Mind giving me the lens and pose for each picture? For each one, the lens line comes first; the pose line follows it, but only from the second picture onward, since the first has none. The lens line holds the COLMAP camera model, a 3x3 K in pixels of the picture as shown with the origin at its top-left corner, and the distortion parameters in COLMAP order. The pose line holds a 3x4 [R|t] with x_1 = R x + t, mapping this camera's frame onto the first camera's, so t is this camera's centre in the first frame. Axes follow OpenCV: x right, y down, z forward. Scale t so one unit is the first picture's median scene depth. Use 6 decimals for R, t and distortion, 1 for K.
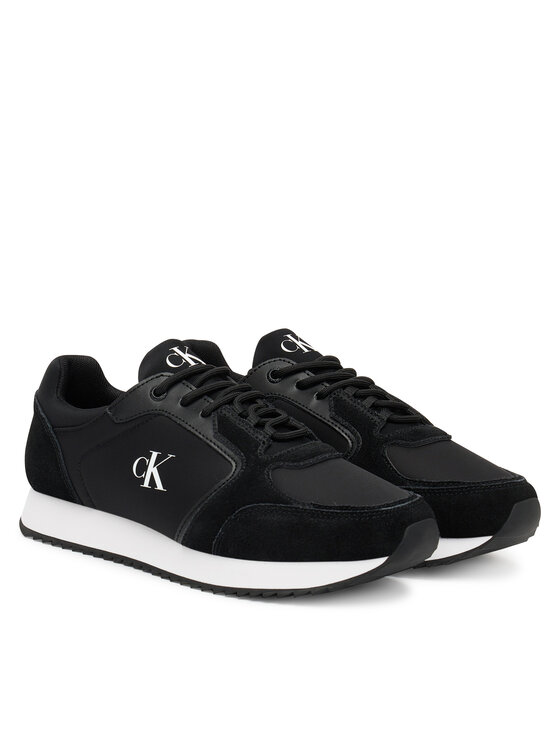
lens RADIAL K [[1650.6, 0, 280.0], [0, 1650.6, 373.0], [0, 0, 1]] dist [0.008478, 0.002919]
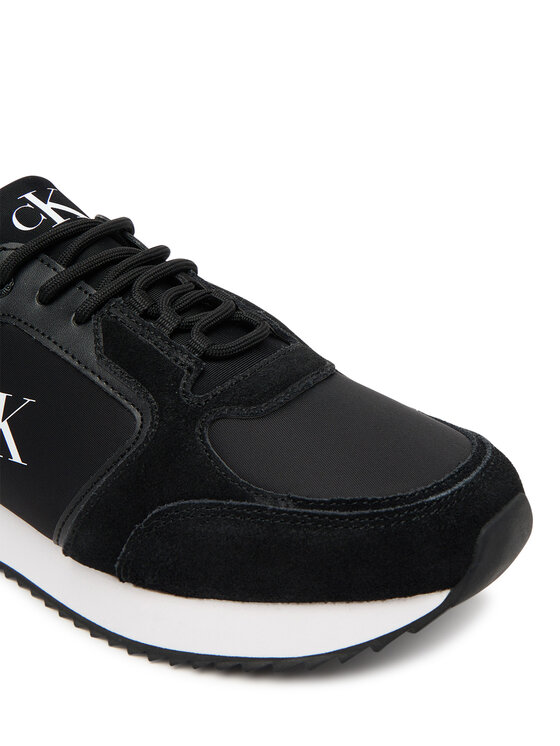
lens RADIAL K [[973.2, 0, 280.0], [0, 973.2, 373.0], [0, 0, 1]] dist [-0.023626, -0.004119]
pose [[0.995417, -0.095560, 0.003692, 0.017924], [0.091986, 0.967314, 0.236311, -0.028328], [-0.026153, -0.234888, 0.971671, 0.689315]]
